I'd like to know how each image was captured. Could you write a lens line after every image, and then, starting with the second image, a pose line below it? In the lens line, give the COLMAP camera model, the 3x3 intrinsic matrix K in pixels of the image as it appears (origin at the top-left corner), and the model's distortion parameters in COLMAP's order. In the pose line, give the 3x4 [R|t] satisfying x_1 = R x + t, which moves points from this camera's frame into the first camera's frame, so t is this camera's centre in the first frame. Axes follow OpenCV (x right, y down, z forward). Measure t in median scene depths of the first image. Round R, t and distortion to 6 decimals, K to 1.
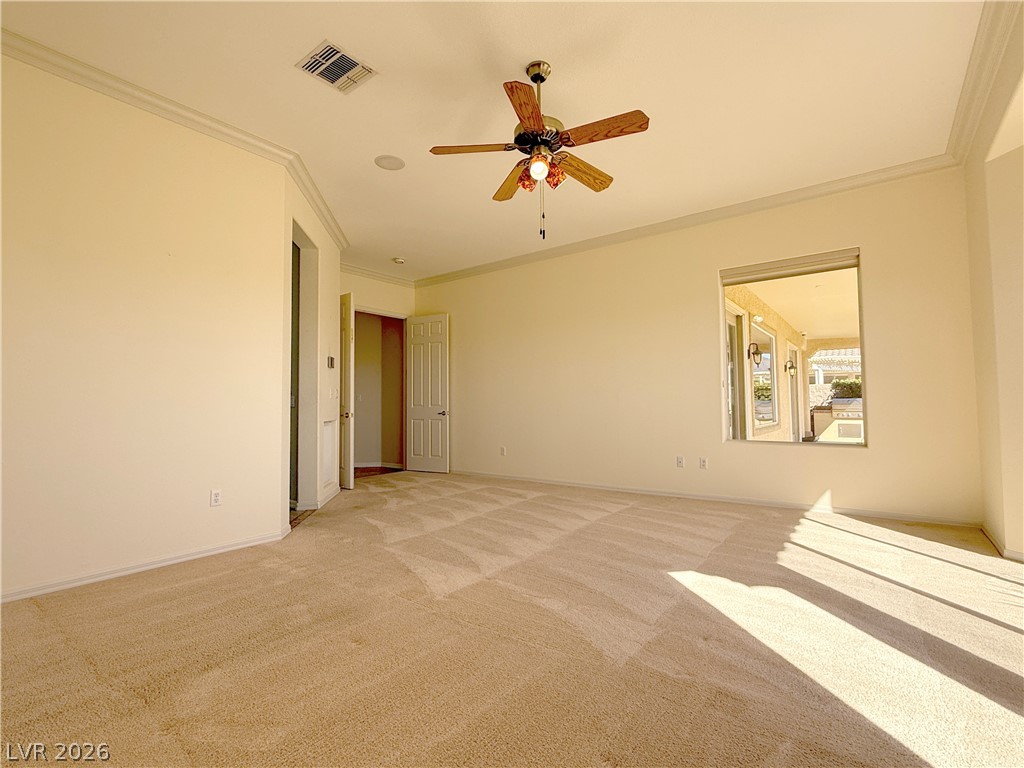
lens RADIAL K [[485.8, 0, 506.5], [0, 485.8, 384.4], [0, 0, 1]] dist [-0.001189, 0.000228]
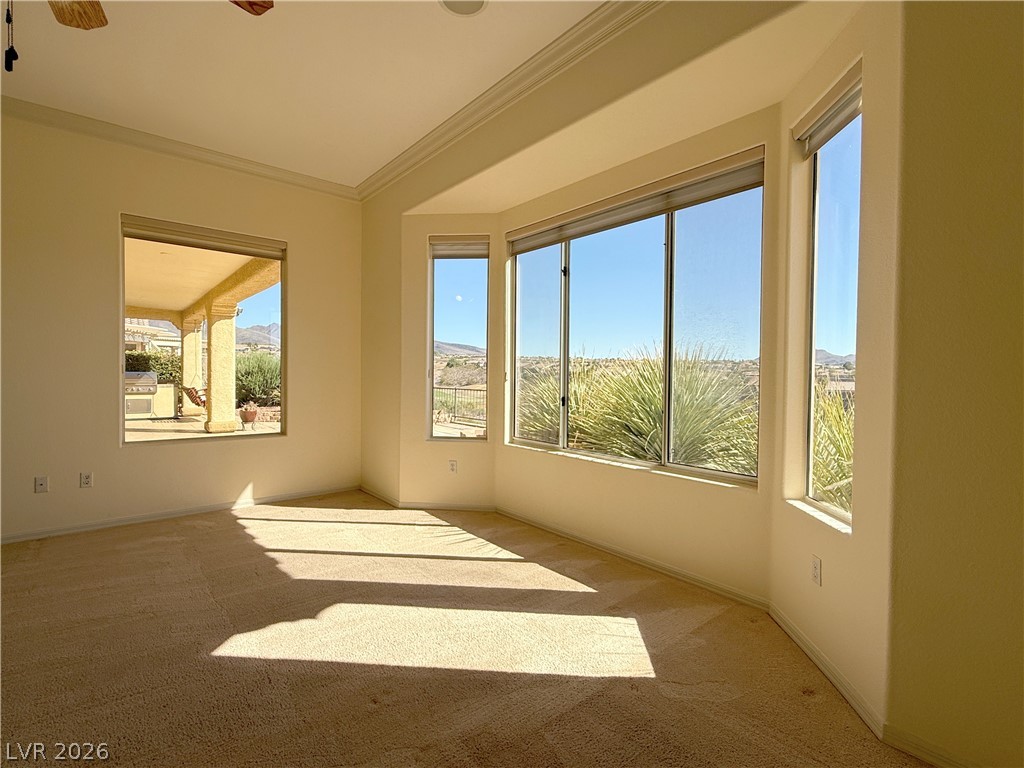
lens RADIAL K [[485.8, 0, 509.4], [0, 485.8, 383.2], [0, 0, 1]] dist [-0.001189, 0.000228]
pose [[0.209867, -0.012218, 0.977654, -0.220167], [-0.055544, 0.998158, 0.024398, -0.042512], [-0.976151, -0.059423, 0.208802, 0.367972]]
